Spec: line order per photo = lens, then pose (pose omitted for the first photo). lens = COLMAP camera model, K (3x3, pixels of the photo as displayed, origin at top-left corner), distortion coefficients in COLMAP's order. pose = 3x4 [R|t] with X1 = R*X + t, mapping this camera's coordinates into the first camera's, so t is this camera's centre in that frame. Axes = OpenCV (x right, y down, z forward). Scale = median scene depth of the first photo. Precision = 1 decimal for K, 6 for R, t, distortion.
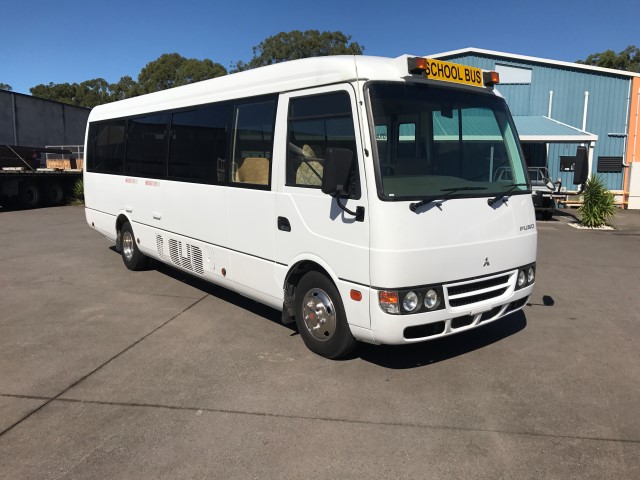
lens RADIAL K [[539.6, 0, 317.8], [0, 539.6, 242.5], [0, 0, 1]] dist [-0.014753, -0.003170]
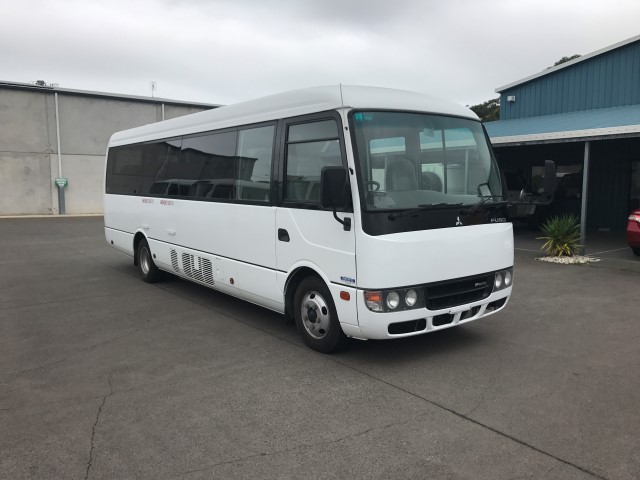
lens RADIAL K [[539.6, 0, 320.5], [0, 539.6, 237.1], [0, 0, 1]] dist [-0.014753, -0.003170]
pose [[0.999577, -0.018104, -0.022767, 0.039617], [0.017087, 0.998882, -0.044074, 0.019400], [0.023539, 0.043666, 0.998769, -0.114831]]
